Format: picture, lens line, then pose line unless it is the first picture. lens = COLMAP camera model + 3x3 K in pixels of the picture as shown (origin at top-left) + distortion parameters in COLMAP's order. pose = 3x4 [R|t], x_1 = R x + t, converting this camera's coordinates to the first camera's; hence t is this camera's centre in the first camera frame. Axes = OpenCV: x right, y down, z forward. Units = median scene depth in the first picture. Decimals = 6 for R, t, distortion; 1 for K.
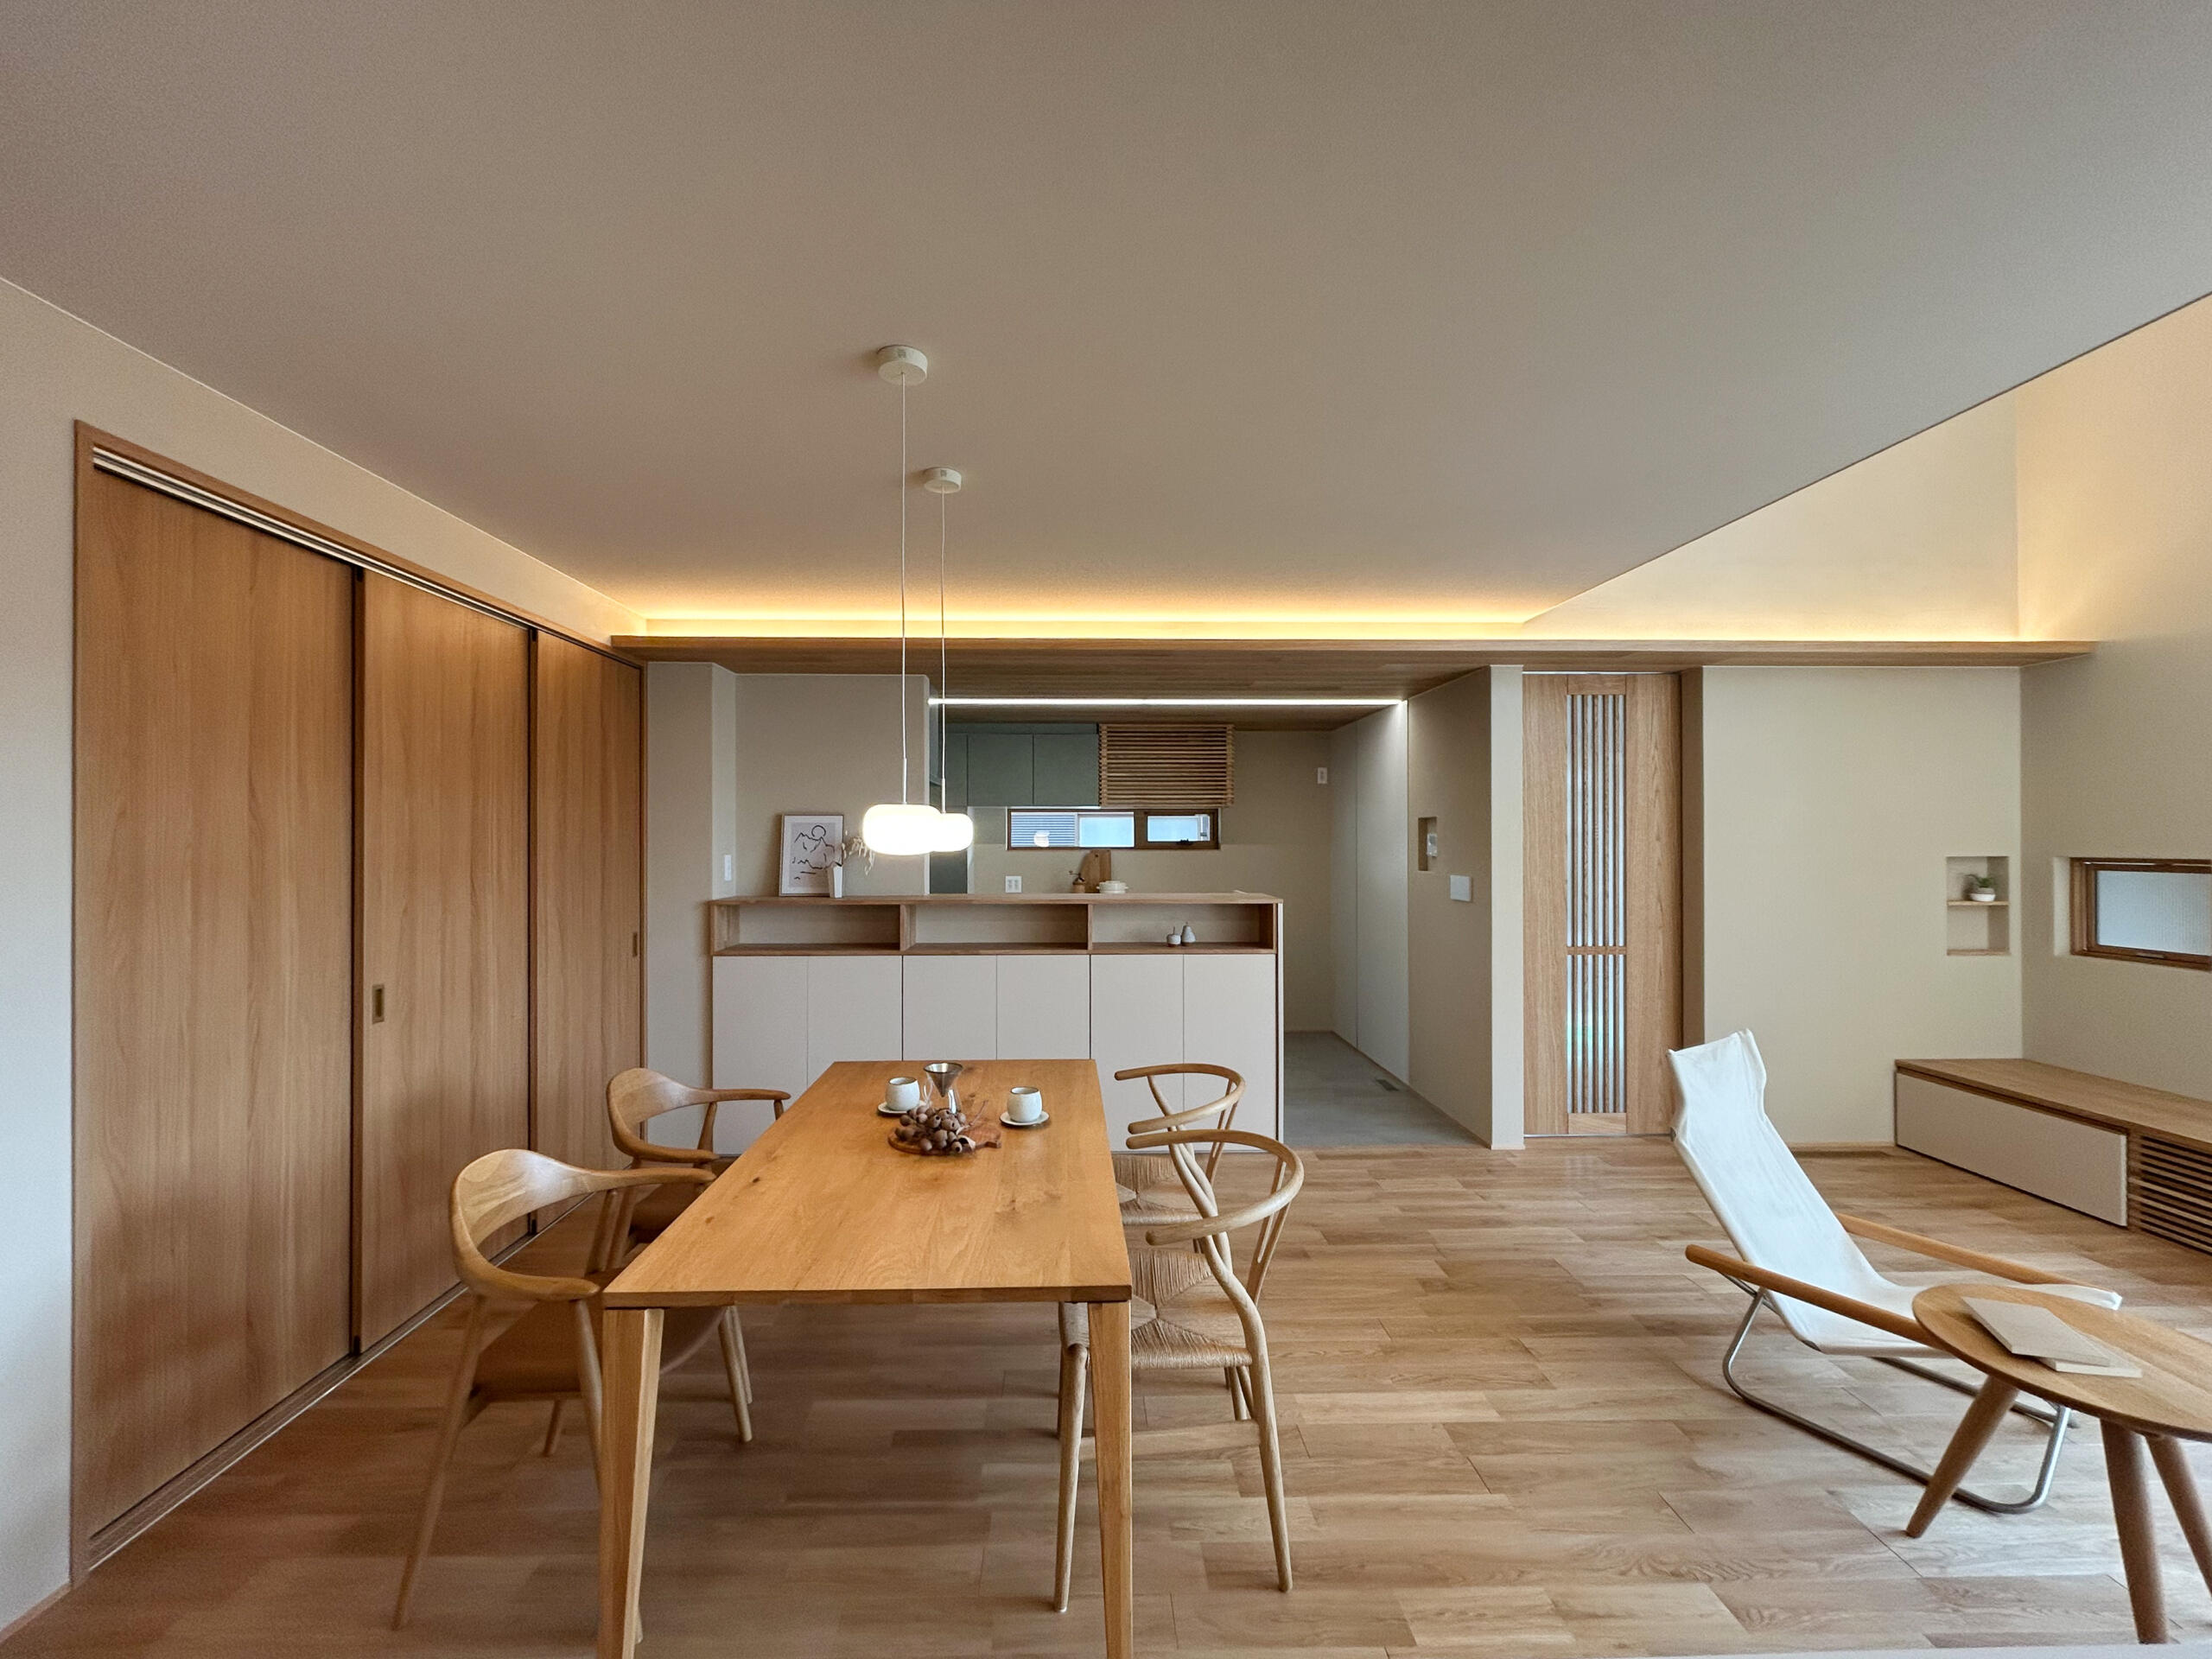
lens RADIAL K [[887.9, 0, 937.9], [0, 887.9, 846.1], [0, 0, 1]] dist [0.006337, -0.000510]
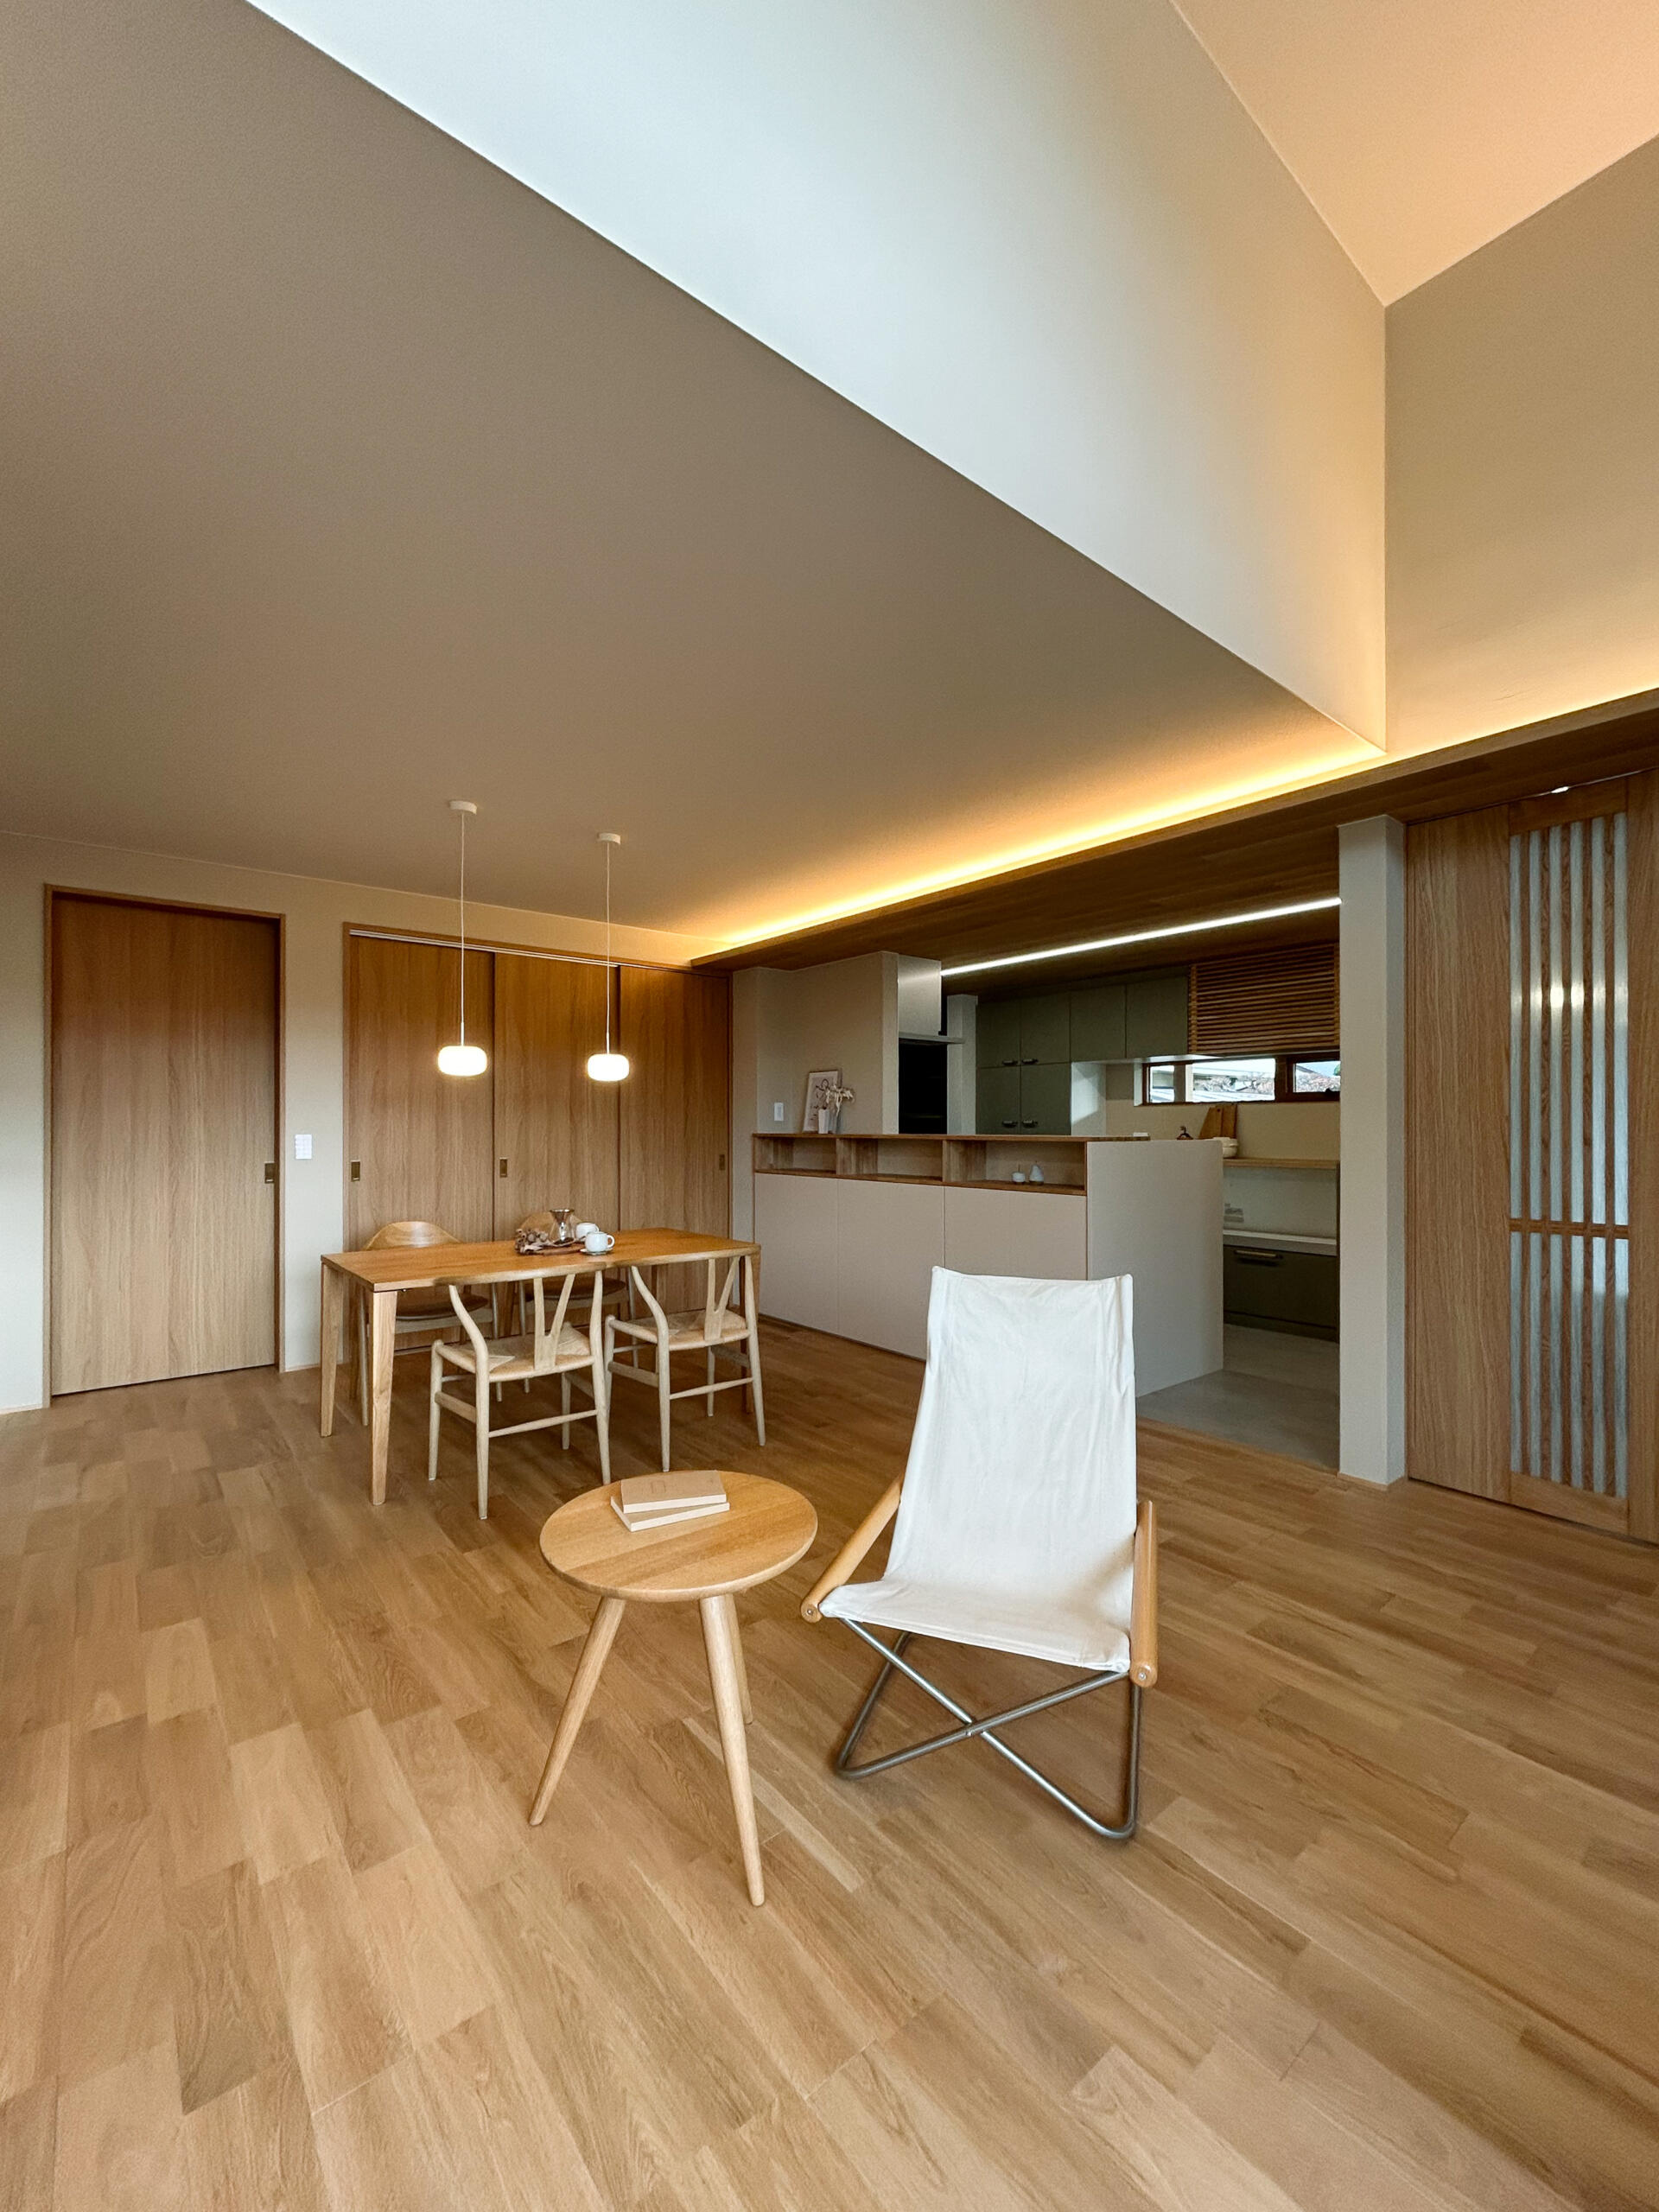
lens RADIAL K [[887.9, 0, 880.4], [0, 887.9, 1133.3], [0, 0, 1]] dist [0.006337, -0.000510]
pose [[0.646504, 0.007106, -0.762878, 1.013272], [-0.013106, 0.999912, -0.001794, 0.063474], [0.762798, 0.011158, 0.646540, 0.241832]]
